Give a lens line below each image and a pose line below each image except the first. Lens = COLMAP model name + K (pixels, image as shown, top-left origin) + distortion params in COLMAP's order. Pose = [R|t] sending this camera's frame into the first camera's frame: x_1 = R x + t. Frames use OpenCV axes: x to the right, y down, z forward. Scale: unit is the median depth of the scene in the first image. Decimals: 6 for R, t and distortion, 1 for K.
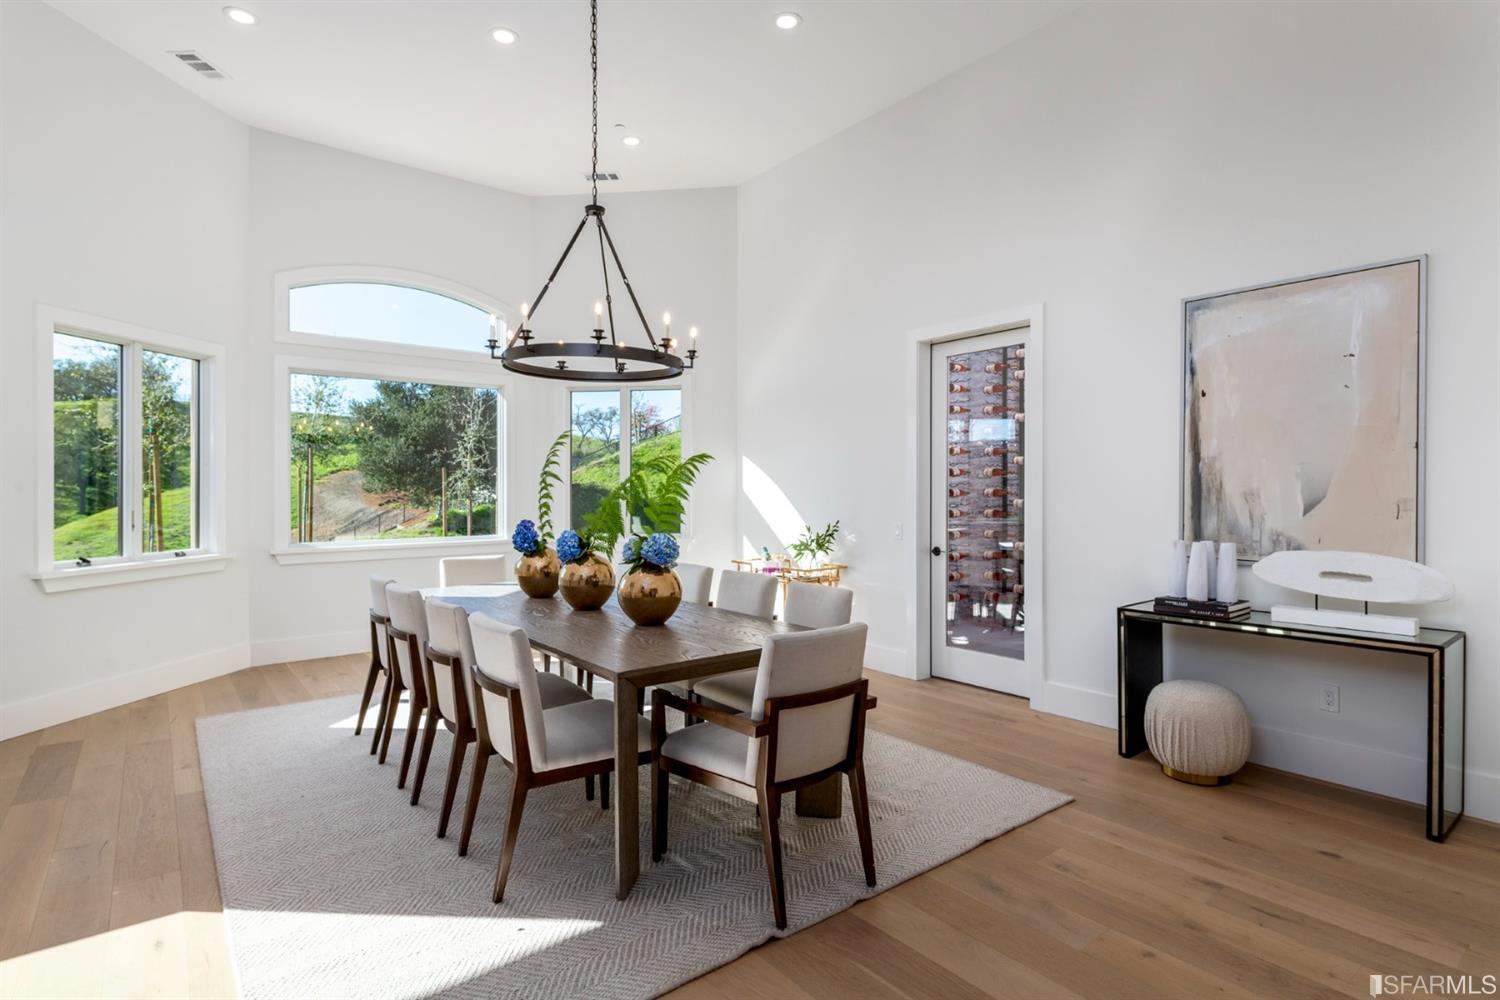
lens RADIAL K [[731.5, 0, 750.0], [0, 731.5, 500.0], [0, 0, 1]] dist [0.000803, -0.000371]
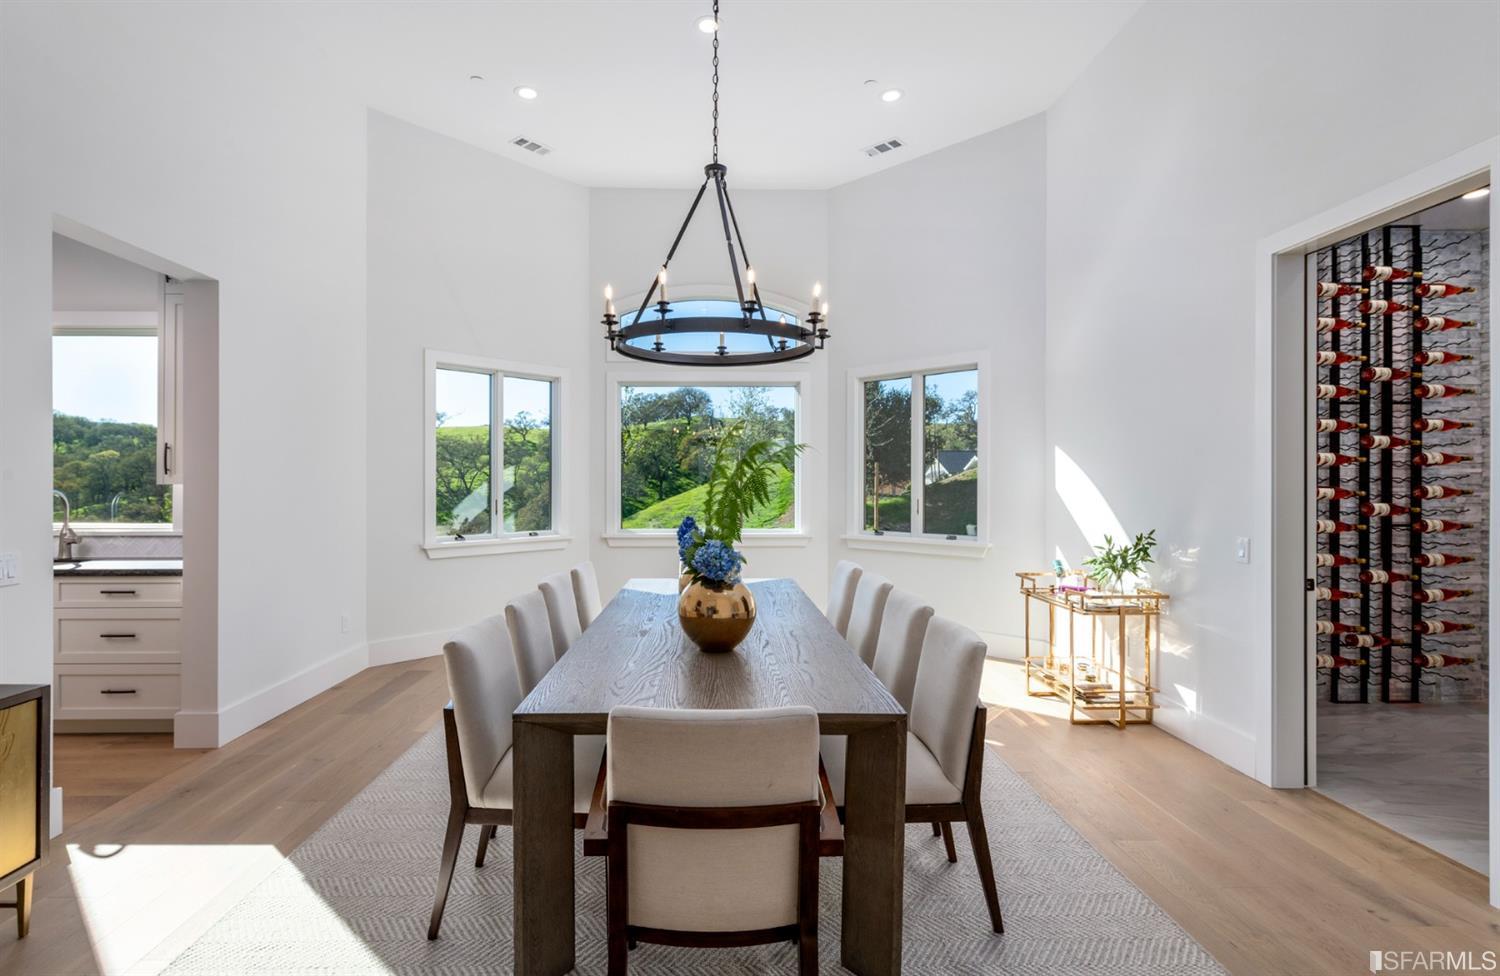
lens RADIAL K [[682.2, 0, 750.0], [0, 682.2, 488.0], [0, 0, 1]] dist [0.000492, -0.000197]
pose [[0.801006, 0.007591, -0.598608, 0.285366], [-0.012268, 0.999918, -0.003735, -0.008384], [0.598531, 0.010336, 0.801033, 0.328728]]
